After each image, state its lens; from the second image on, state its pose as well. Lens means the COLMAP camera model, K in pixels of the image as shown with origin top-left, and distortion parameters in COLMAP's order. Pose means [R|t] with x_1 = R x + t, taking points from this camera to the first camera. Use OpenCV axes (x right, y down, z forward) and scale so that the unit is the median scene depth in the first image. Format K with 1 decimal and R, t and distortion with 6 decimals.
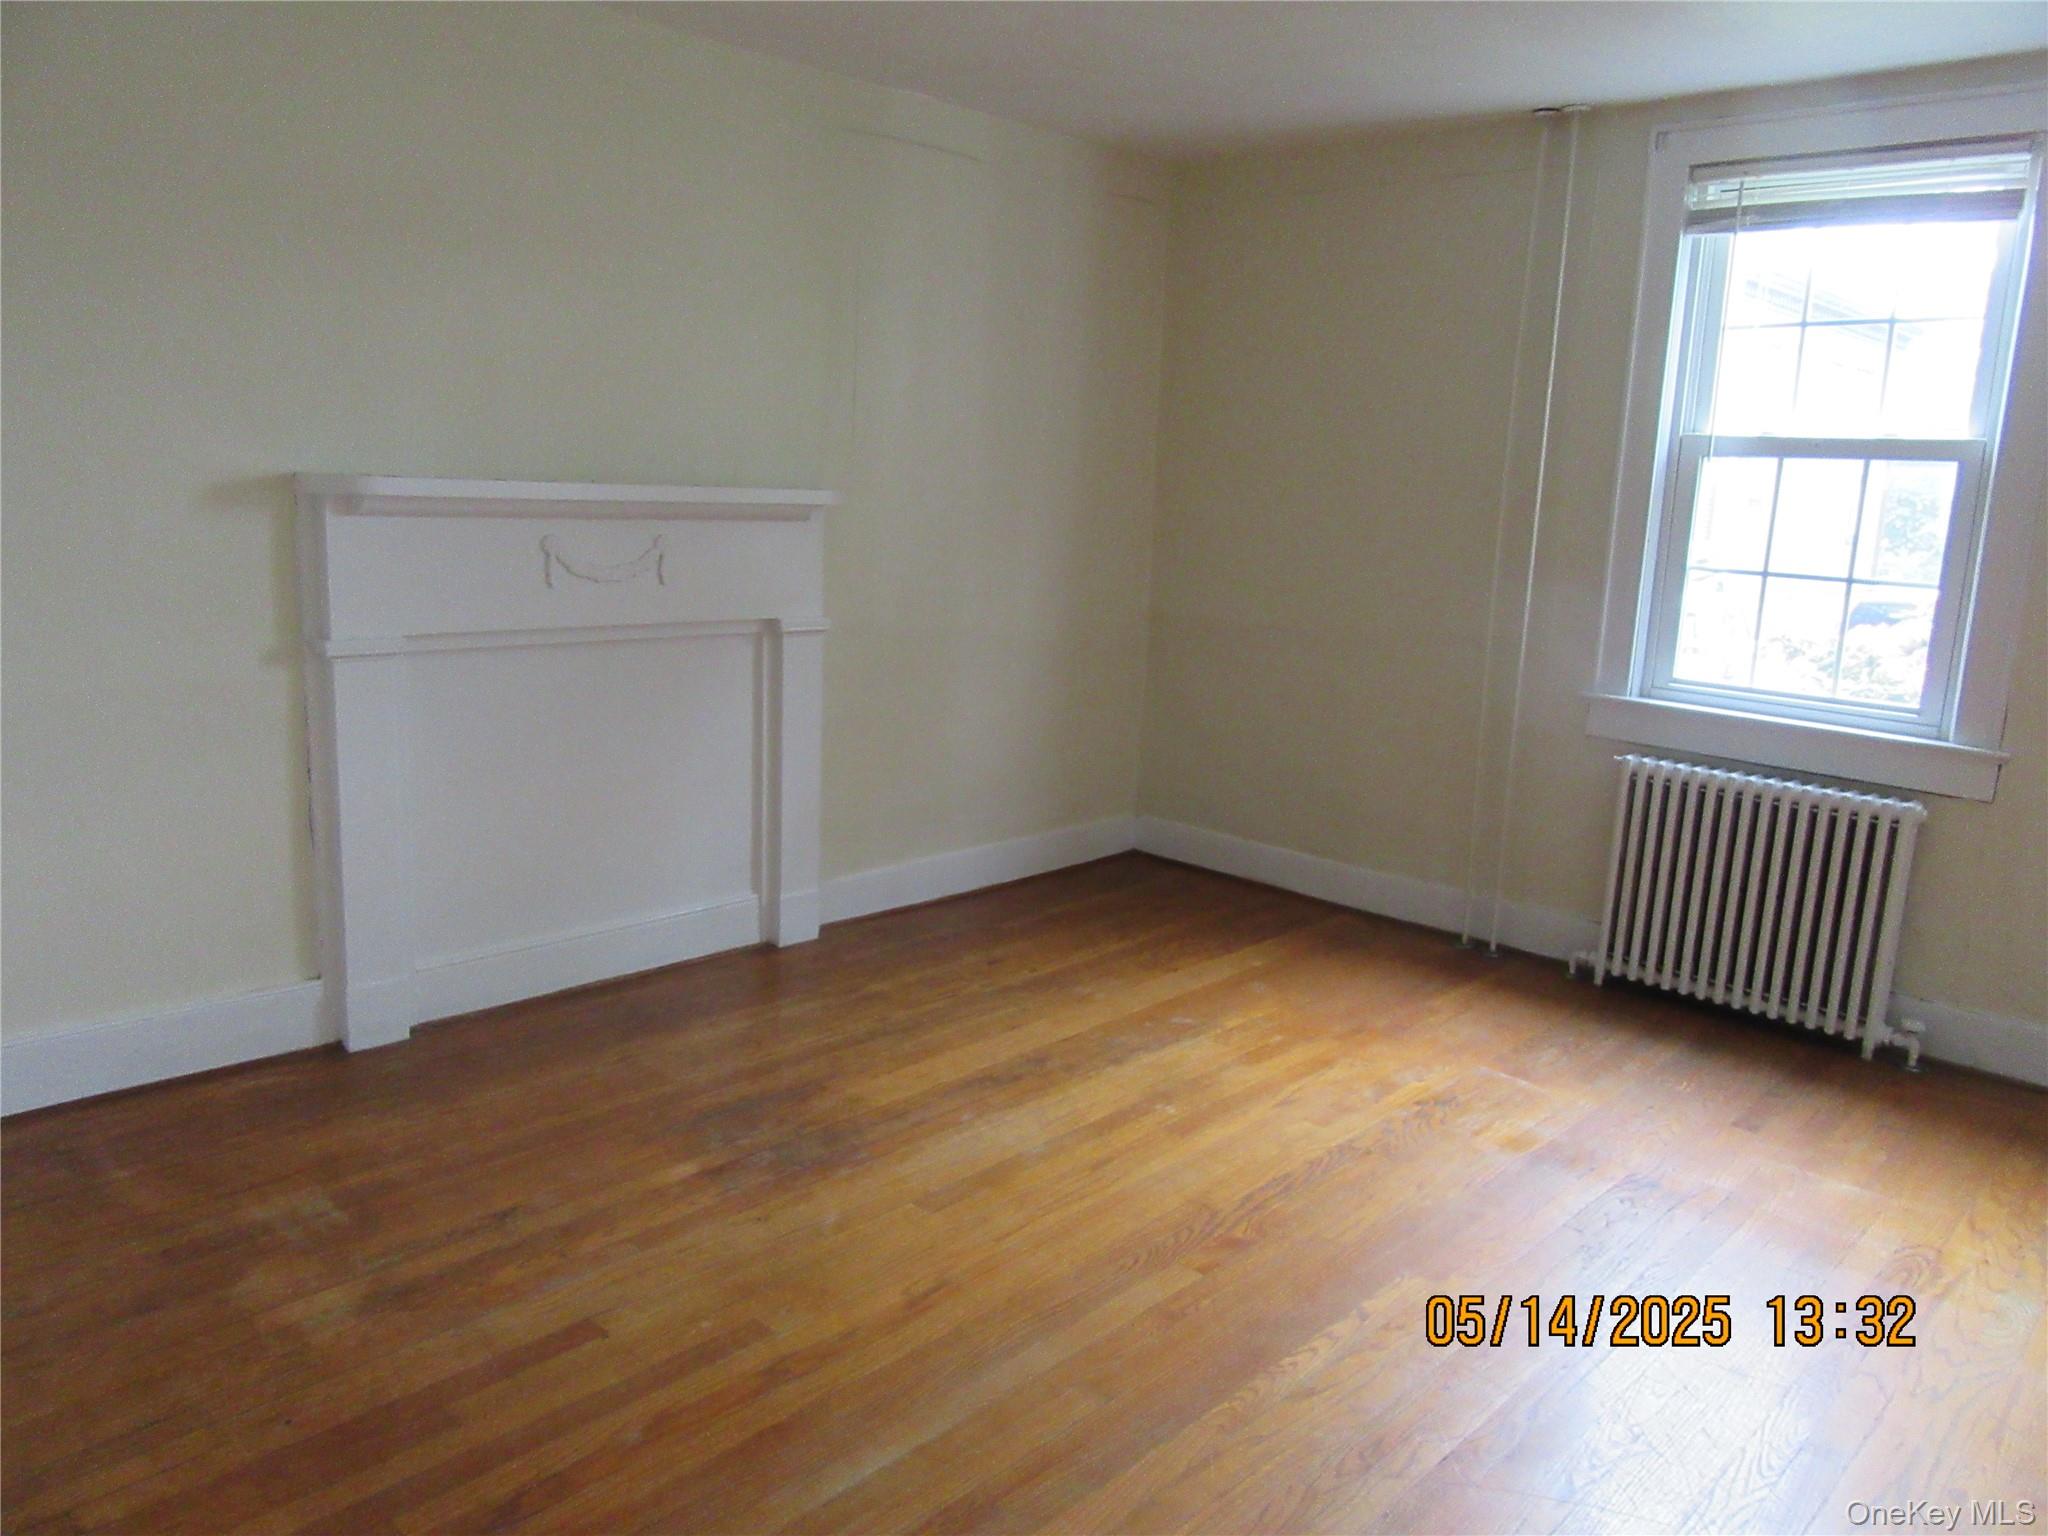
lens RADIAL K [[1516.0, 0, 1030.5], [0, 1516.0, 756.9], [0, 0, 1]] dist [-0.005591, 0.009444]
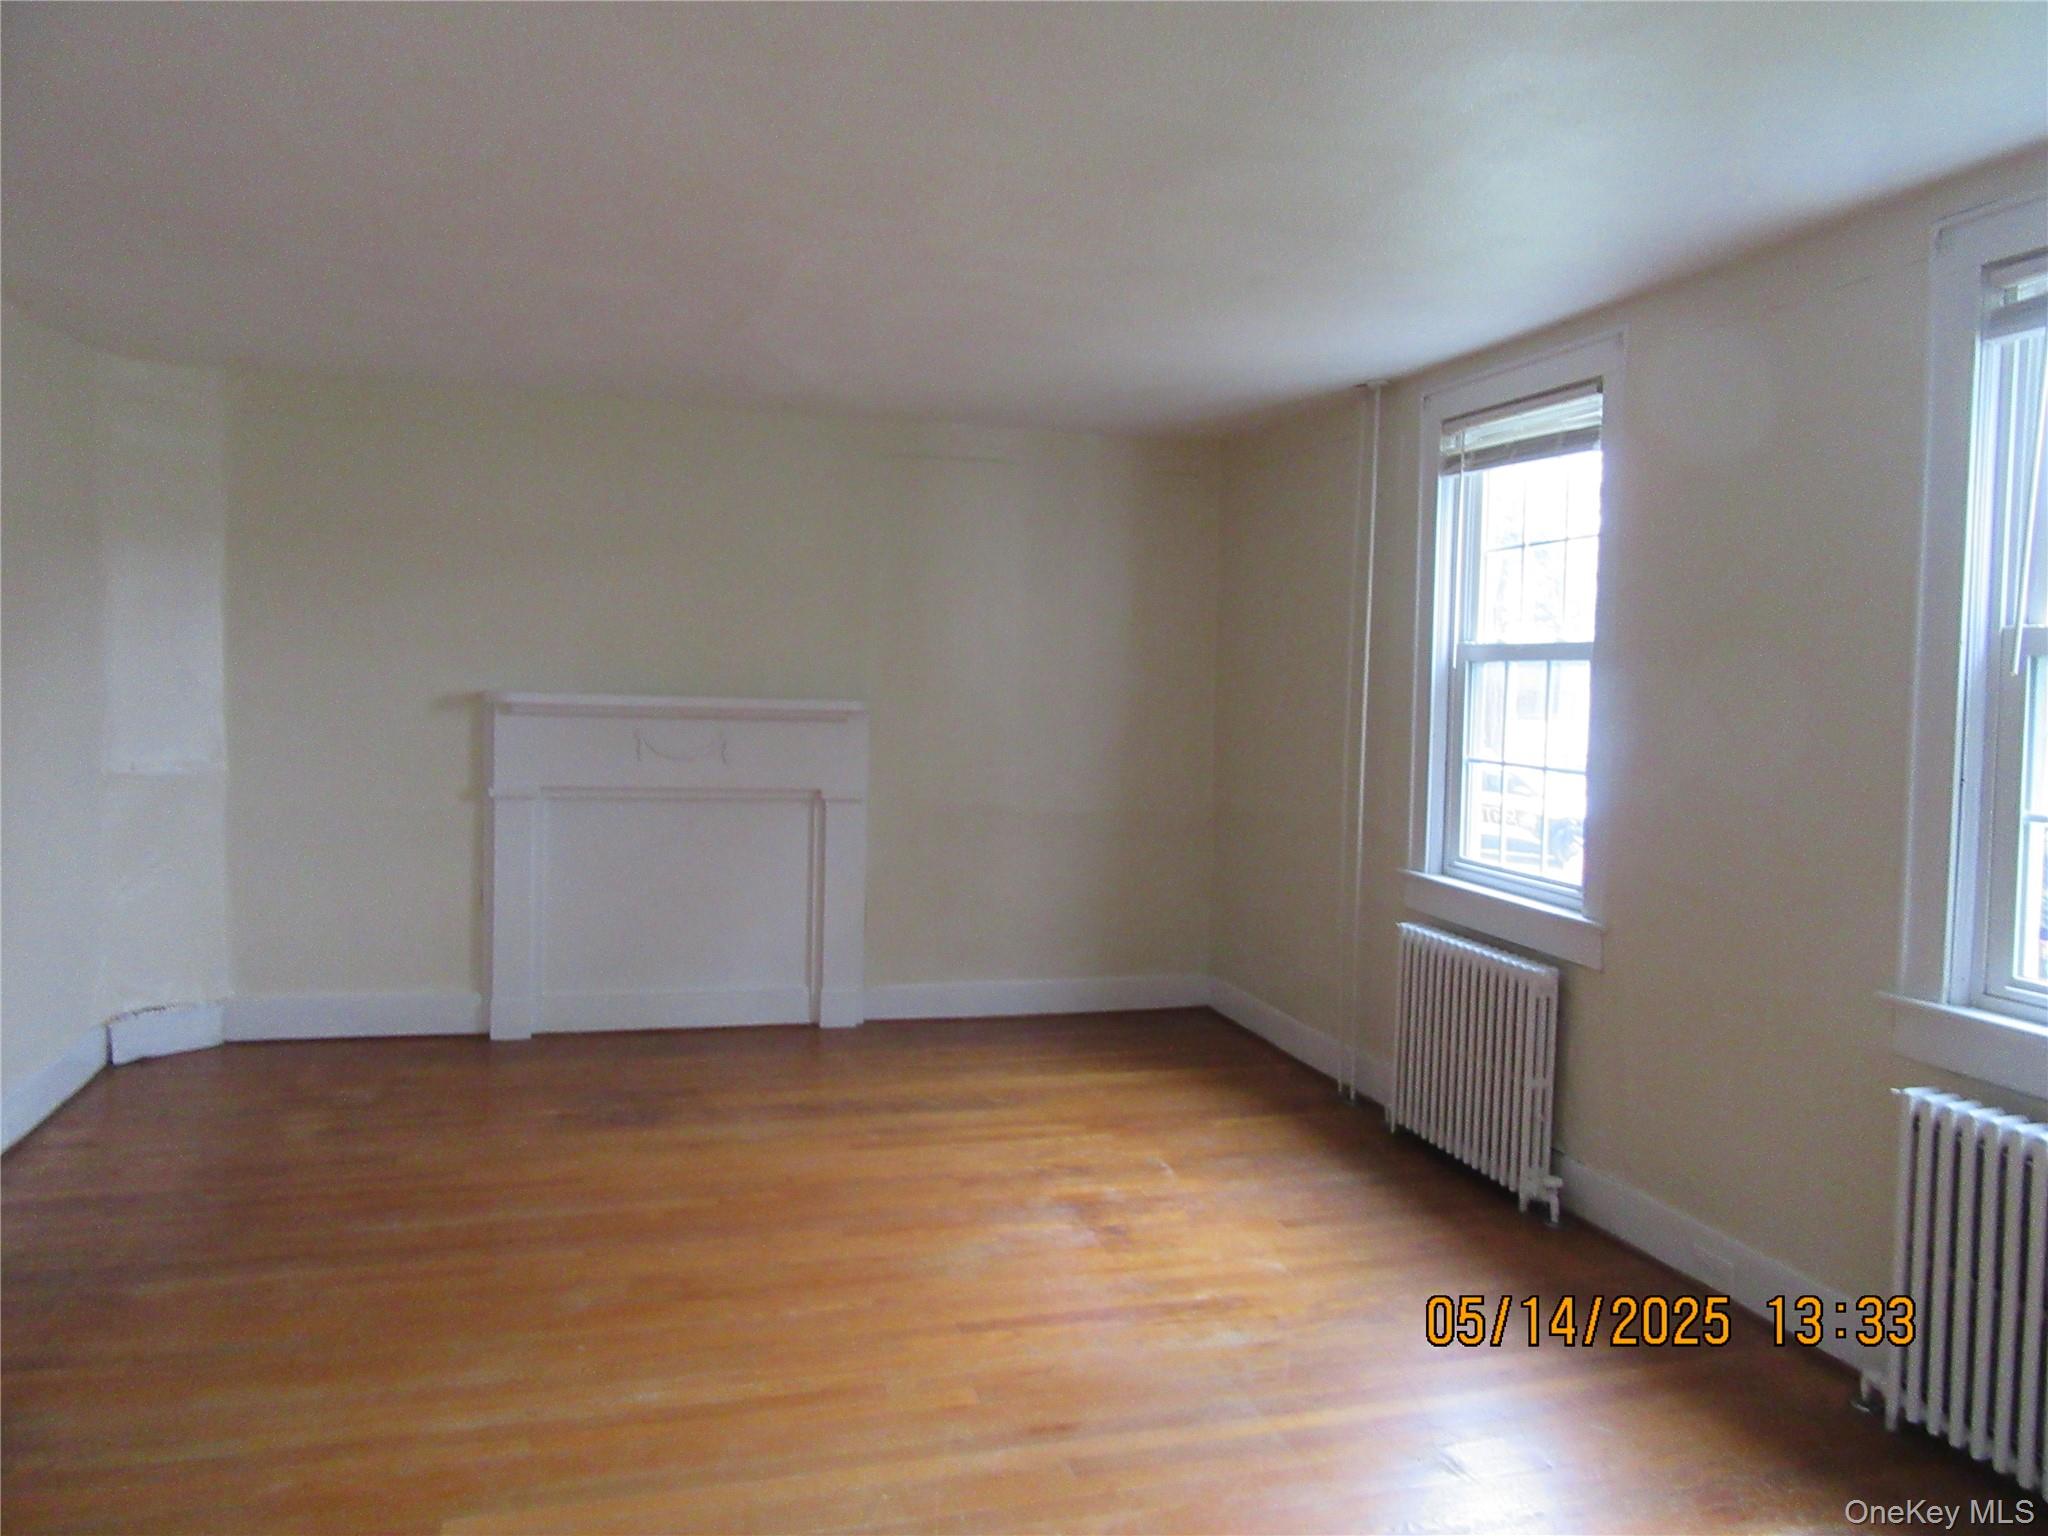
lens RADIAL K [[1516.0, 0, 1030.5], [0, 1516.0, 756.9], [0, 0, 1]] dist [-0.005591, 0.009444]
pose [[0.861597, 0.006651, -0.507549, 0.789849], [-0.083619, 0.988113, -0.129000, 0.049596], [0.500658, 0.153587, 0.851911, -0.131737]]
